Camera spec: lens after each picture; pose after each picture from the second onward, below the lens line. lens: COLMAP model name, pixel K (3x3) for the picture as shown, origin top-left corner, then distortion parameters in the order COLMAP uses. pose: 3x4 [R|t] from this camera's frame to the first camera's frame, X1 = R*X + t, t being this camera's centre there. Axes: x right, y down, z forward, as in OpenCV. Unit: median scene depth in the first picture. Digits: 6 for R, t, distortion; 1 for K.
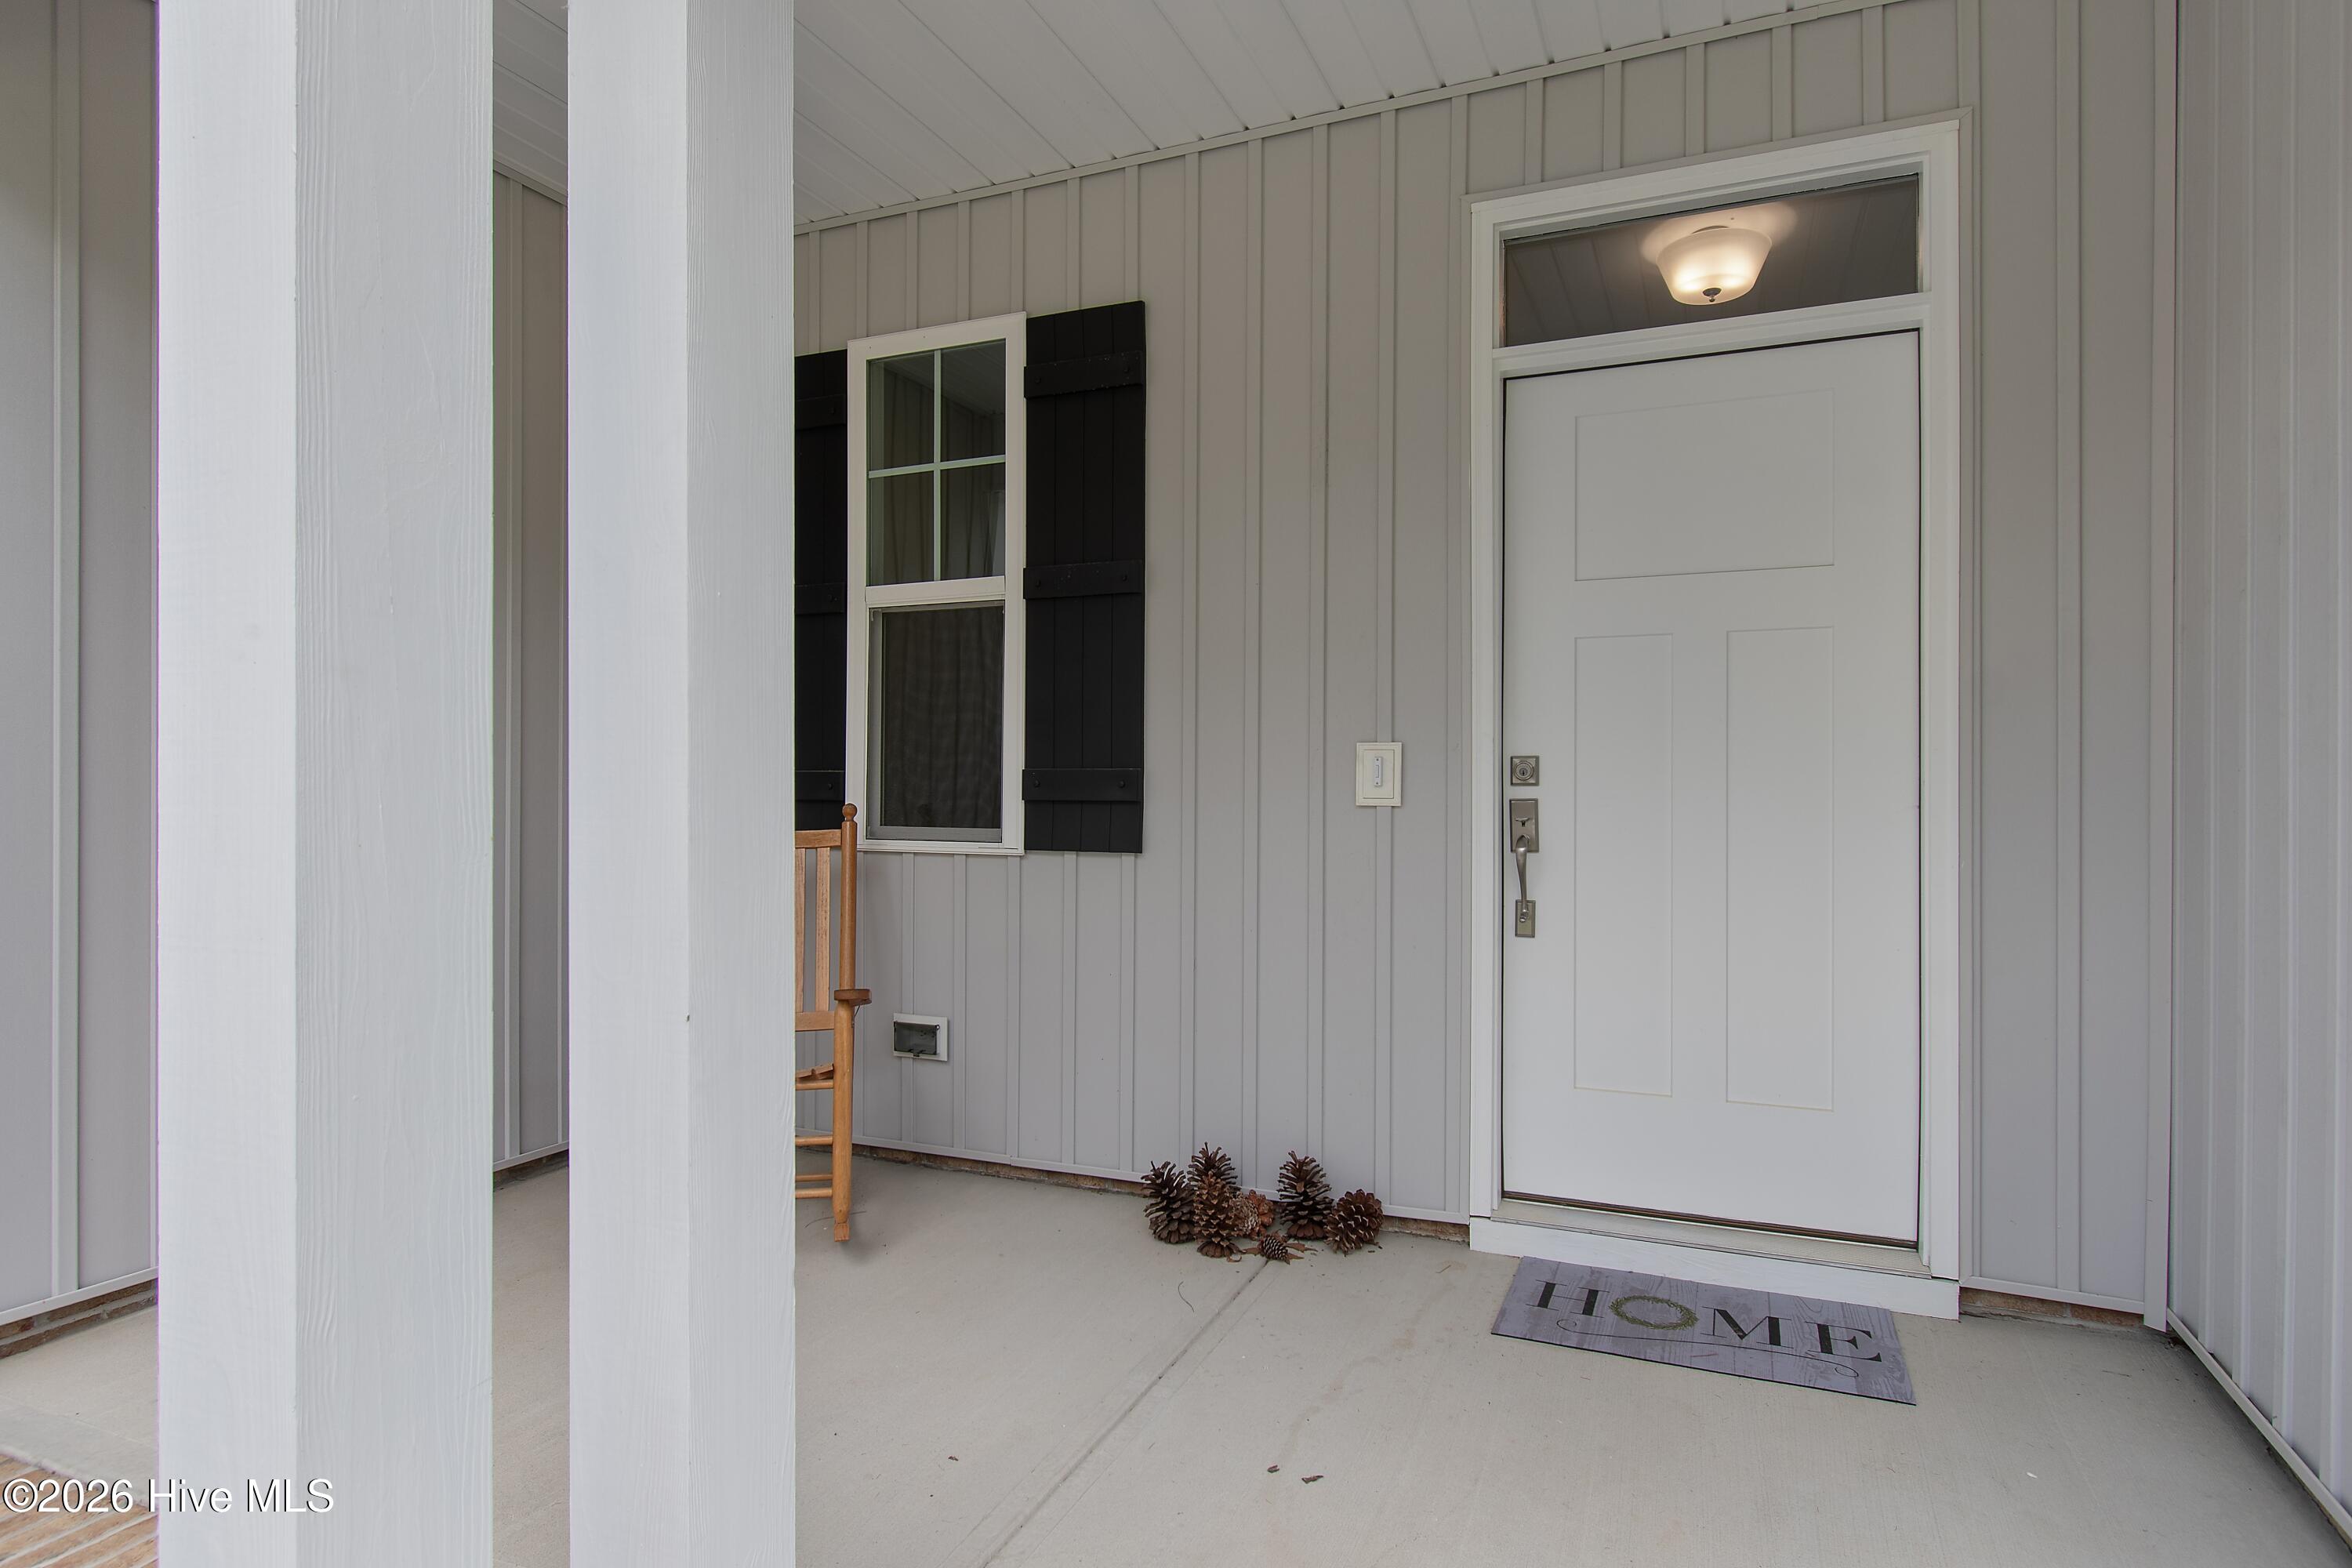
lens RADIAL K [[1268.8, 0, 1176.0], [0, 1268.8, 784.0], [0, 0, 1]] dist [-0.001164, -0.000650]
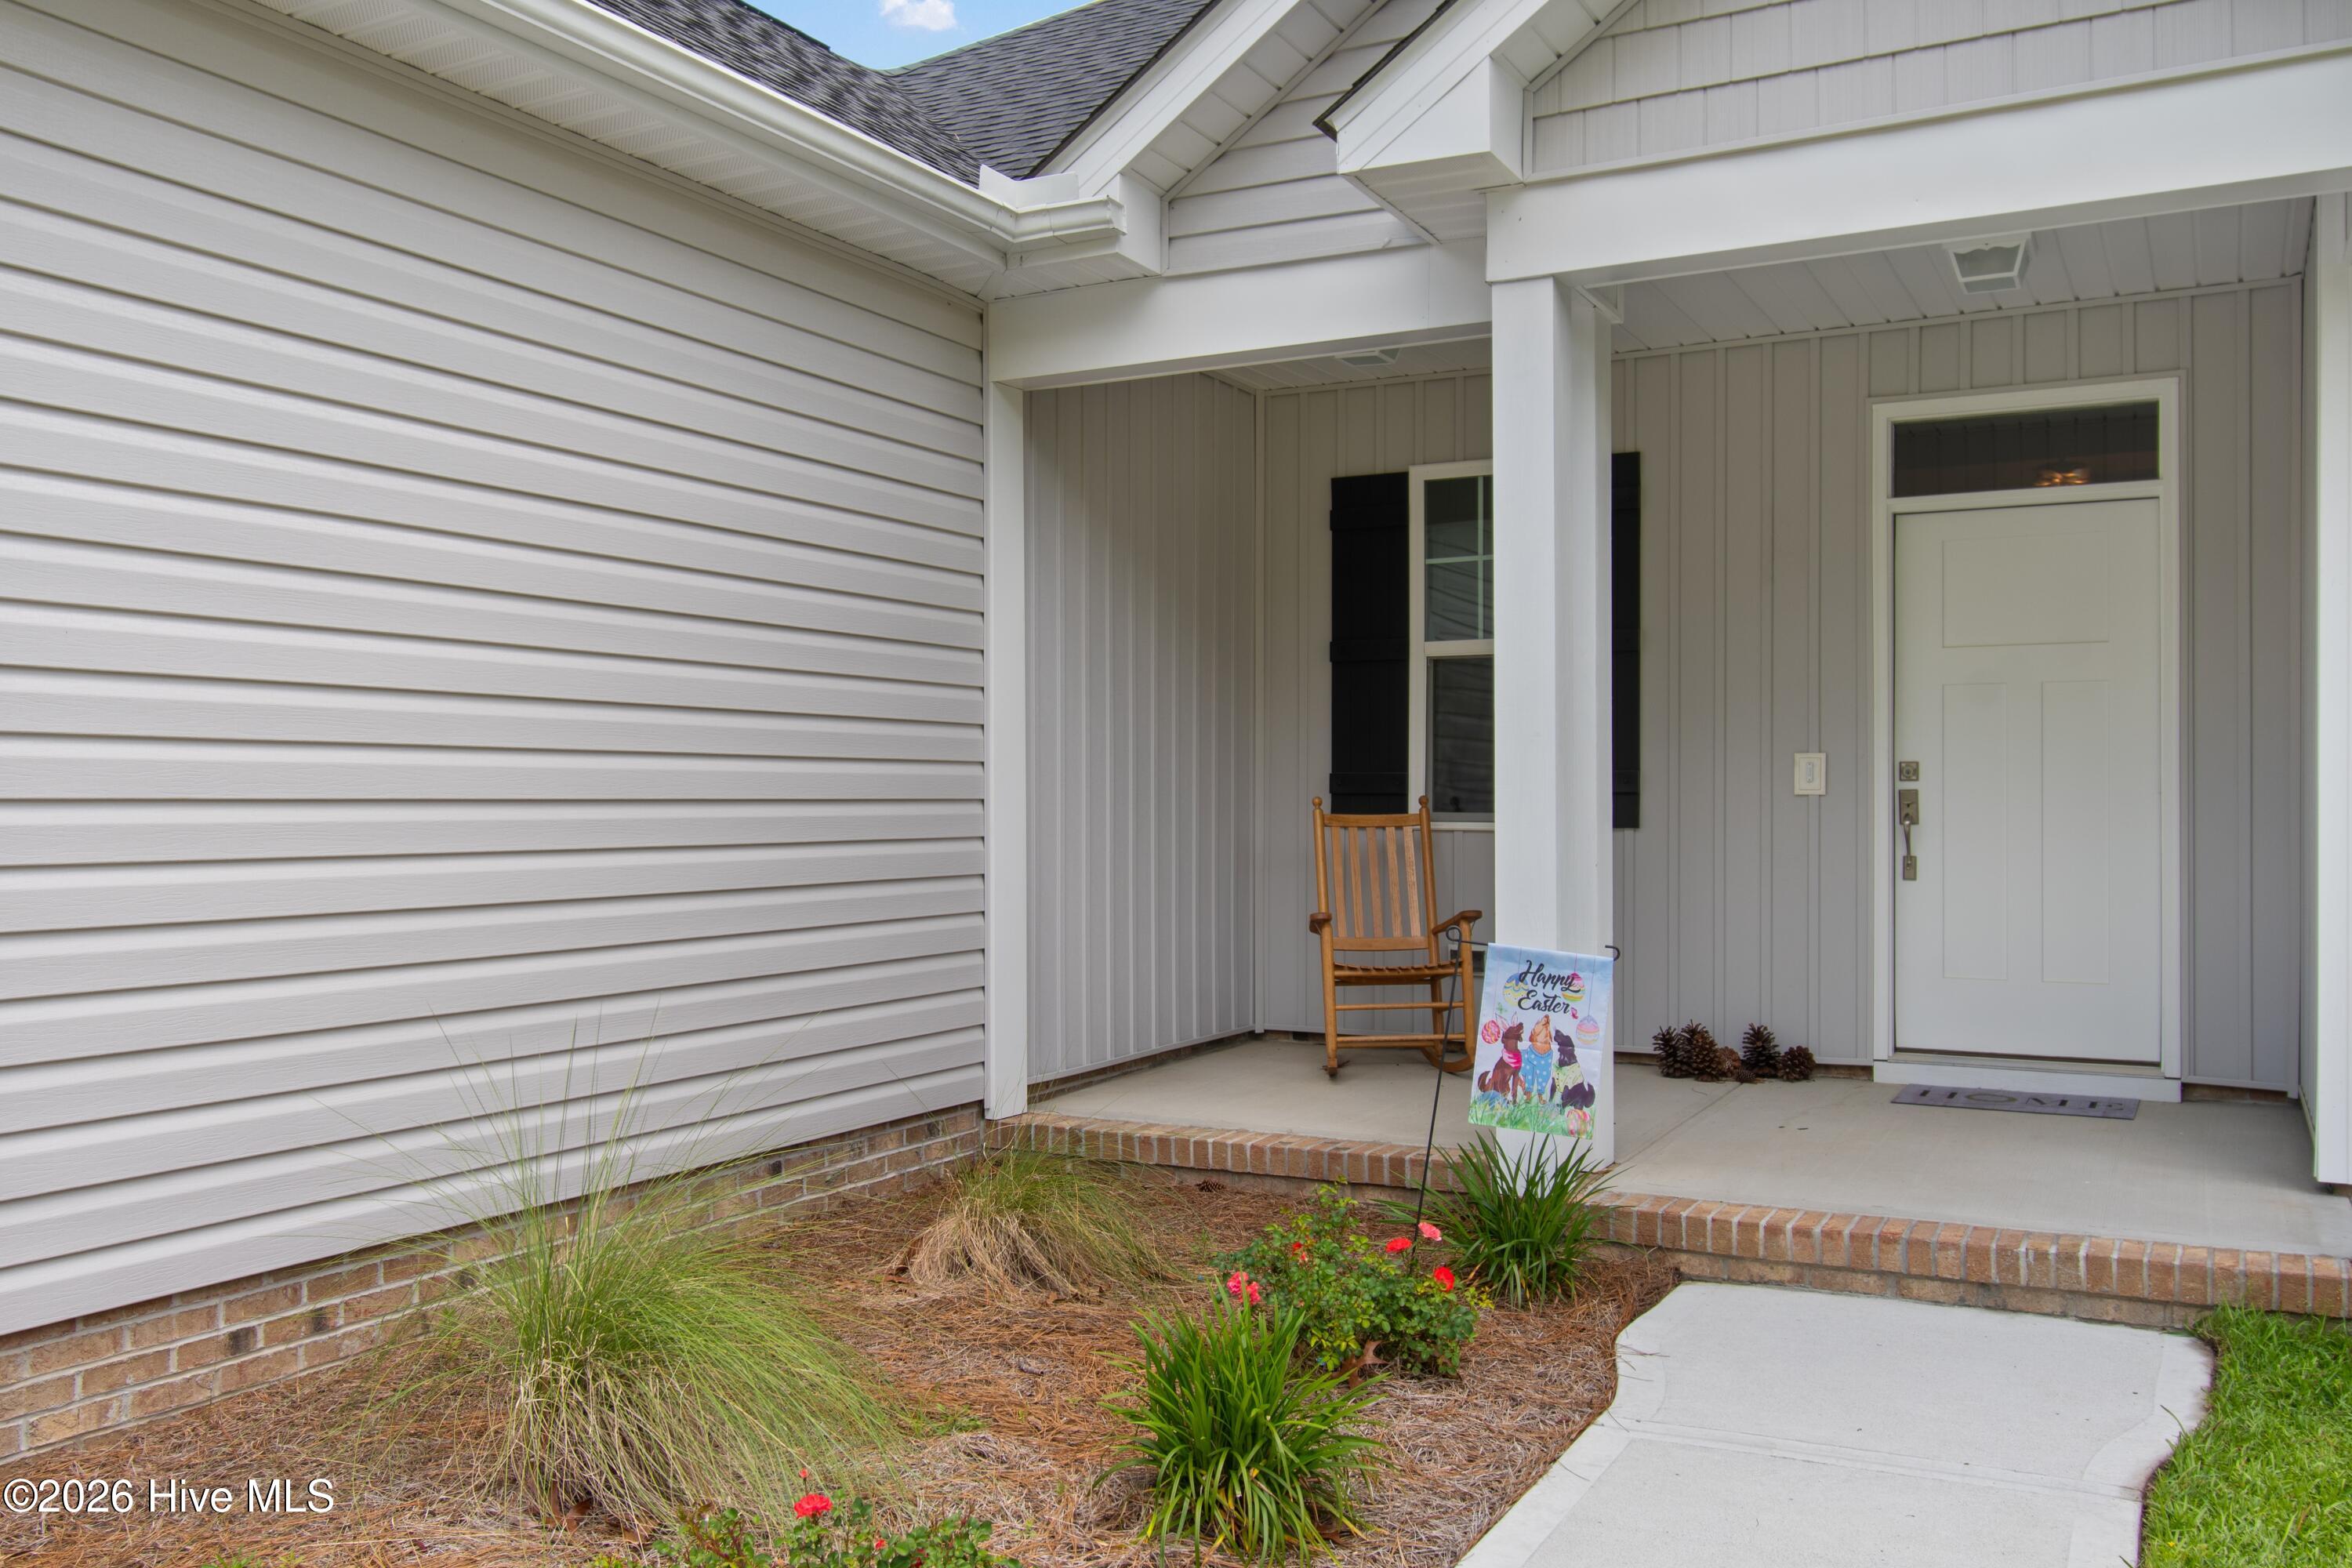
lens RADIAL K [[1962.4, 0, 1176.0], [0, 1962.4, 784.0], [0, 0, 1]] dist [0.009164, -0.000269]
pose [[0.995476, -0.003976, -0.094935, -0.380242], [0.004024, 0.999992, 0.000314, 0.000707], [0.094933, -0.000694, 0.995483, -1.443426]]
